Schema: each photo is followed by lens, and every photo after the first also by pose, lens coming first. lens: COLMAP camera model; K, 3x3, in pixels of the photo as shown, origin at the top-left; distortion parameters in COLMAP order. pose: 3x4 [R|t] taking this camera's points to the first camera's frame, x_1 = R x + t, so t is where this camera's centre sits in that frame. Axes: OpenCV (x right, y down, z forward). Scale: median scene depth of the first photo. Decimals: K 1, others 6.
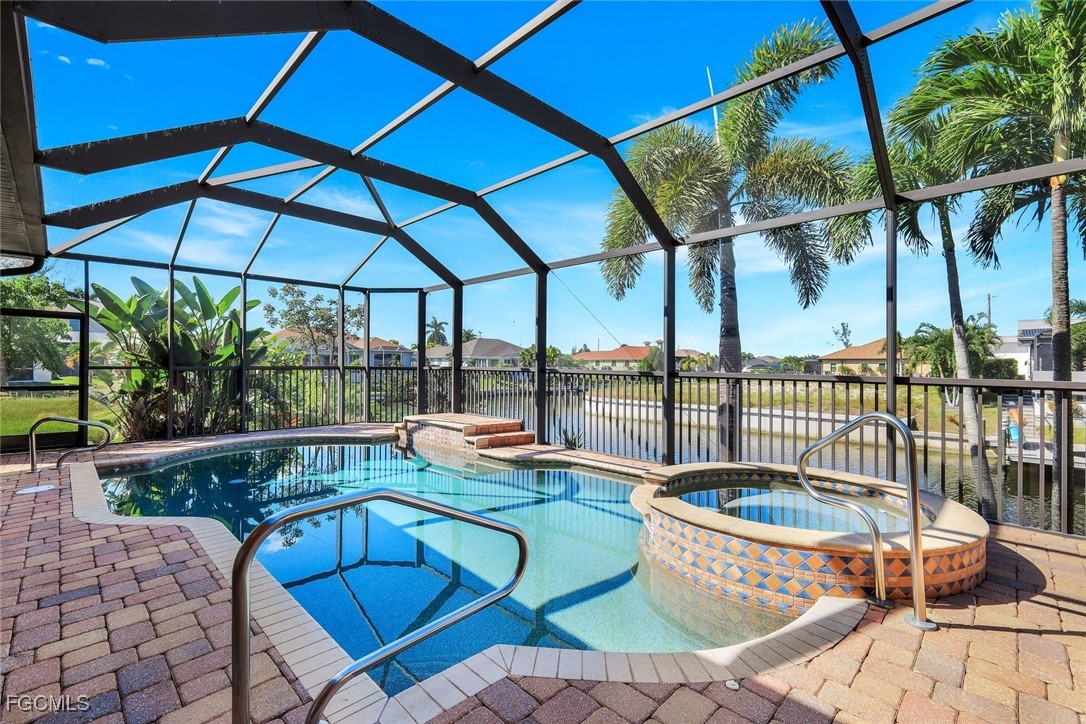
lens RADIAL K [[476.5, 0, 541.8], [0, 476.5, 362.8], [0, 0, 1]] dist [0.002848, 0.001919]
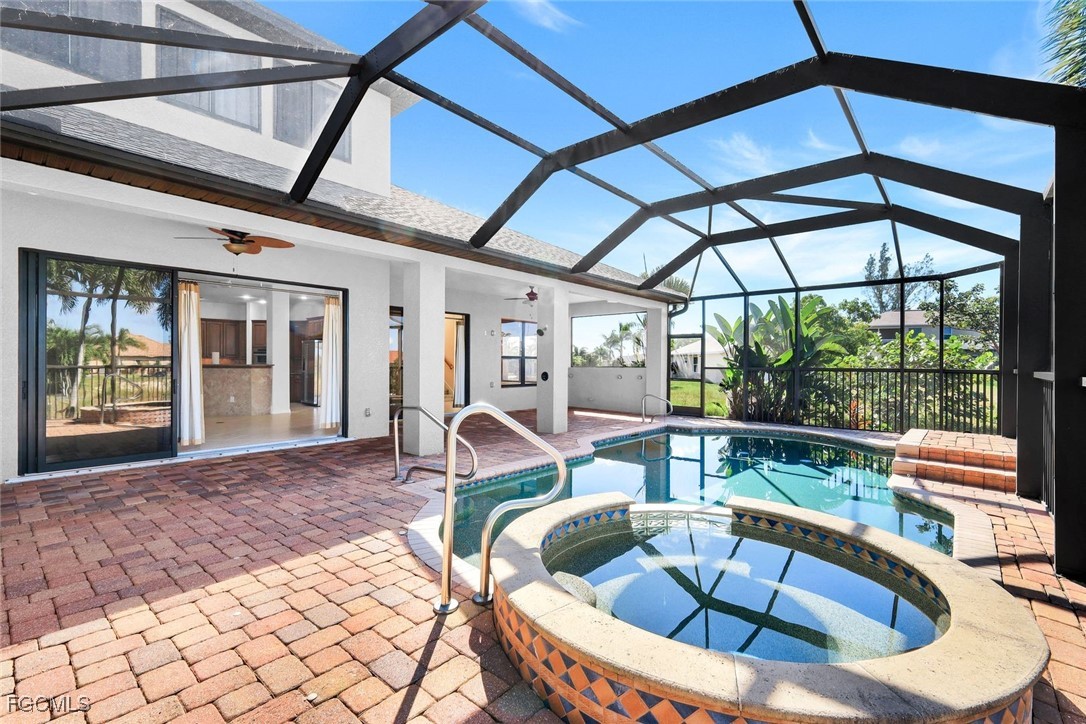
lens RADIAL K [[476.5, 0, 540.7], [0, 476.5, 364.7], [0, 0, 1]] dist [0.002848, 0.001919]
pose [[0.064449, -0.005285, -0.997907, 0.522875], [-0.003267, 0.999979, -0.005507, 0.008745], [0.997916, 0.003615, 0.064431, 0.325539]]
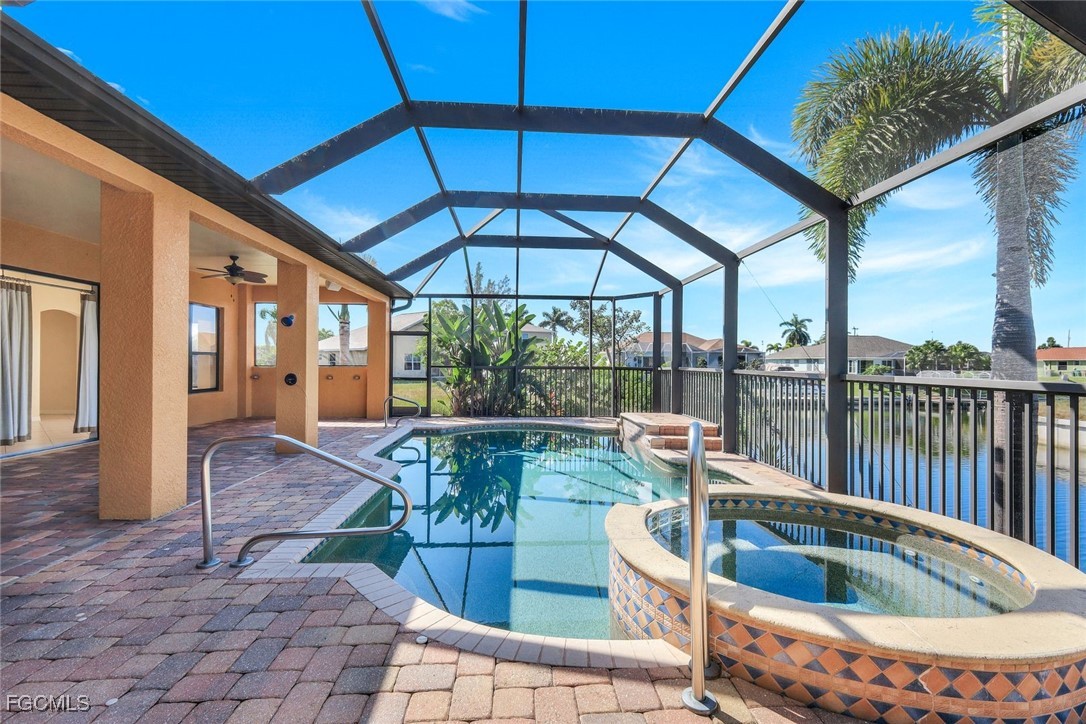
lens RADIAL K [[476.5, 0, 541.6], [0, 476.5, 361.8], [0, 0, 1]] dist [0.002848, 0.001919]
pose [[0.740742, -0.004385, -0.671775, 0.323176], [0.000098, 0.999979, -0.006419, 0.004169], [0.671790, 0.004689, 0.740727, 0.084086]]
